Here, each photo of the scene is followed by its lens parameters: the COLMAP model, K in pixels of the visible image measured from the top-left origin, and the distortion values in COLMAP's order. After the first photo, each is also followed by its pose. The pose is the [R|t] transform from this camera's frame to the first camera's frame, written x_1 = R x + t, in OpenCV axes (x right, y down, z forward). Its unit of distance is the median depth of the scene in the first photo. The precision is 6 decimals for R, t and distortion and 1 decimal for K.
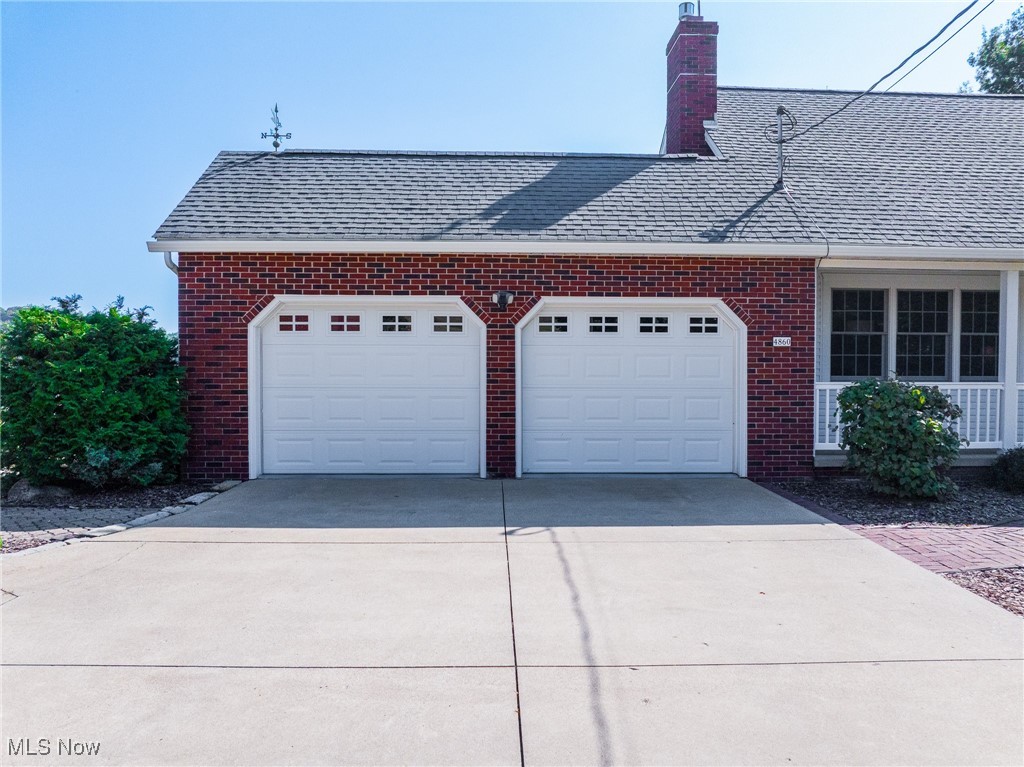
lens RADIAL K [[728.1, 0, 532.4], [0, 728.1, 379.1], [0, 0, 1]] dist [-0.055491, 0.025781]
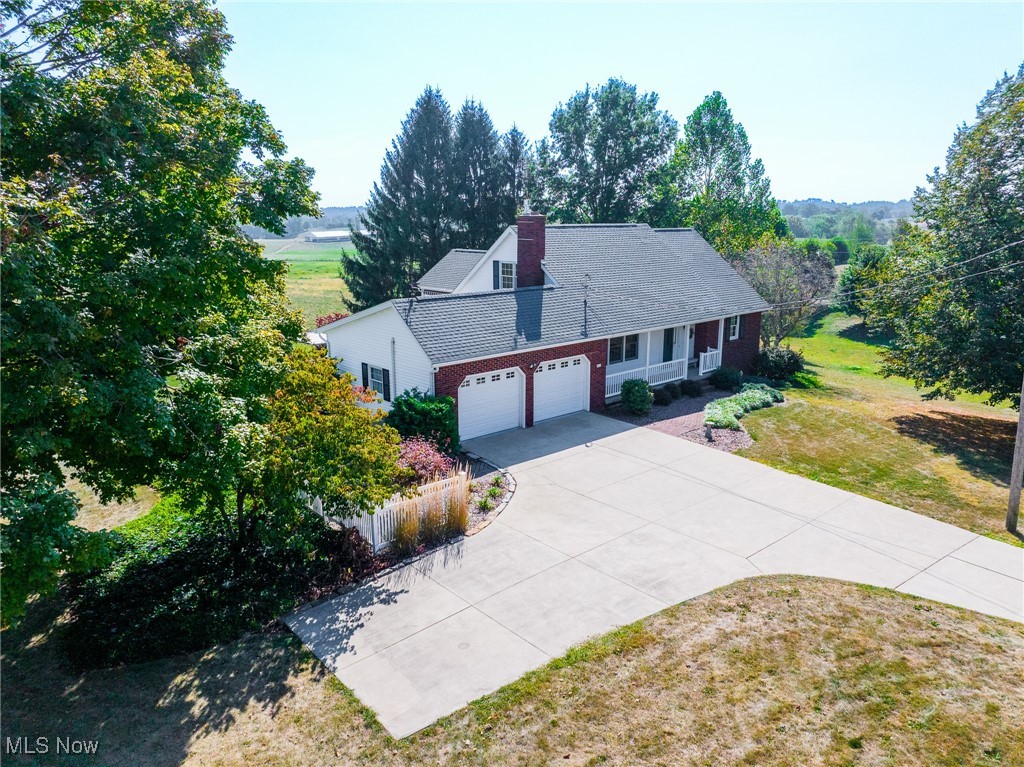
lens RADIAL K [[728.1, 0, 532.4], [0, 728.1, 379.1], [0, 0, 1]] dist [-0.055491, 0.025781]
pose [[0.750522, -0.150675, 0.643439, -1.828293], [0.002524, 0.974307, 0.225210, -0.681161], [-0.660841, -0.167401, 0.731619, -1.058587]]
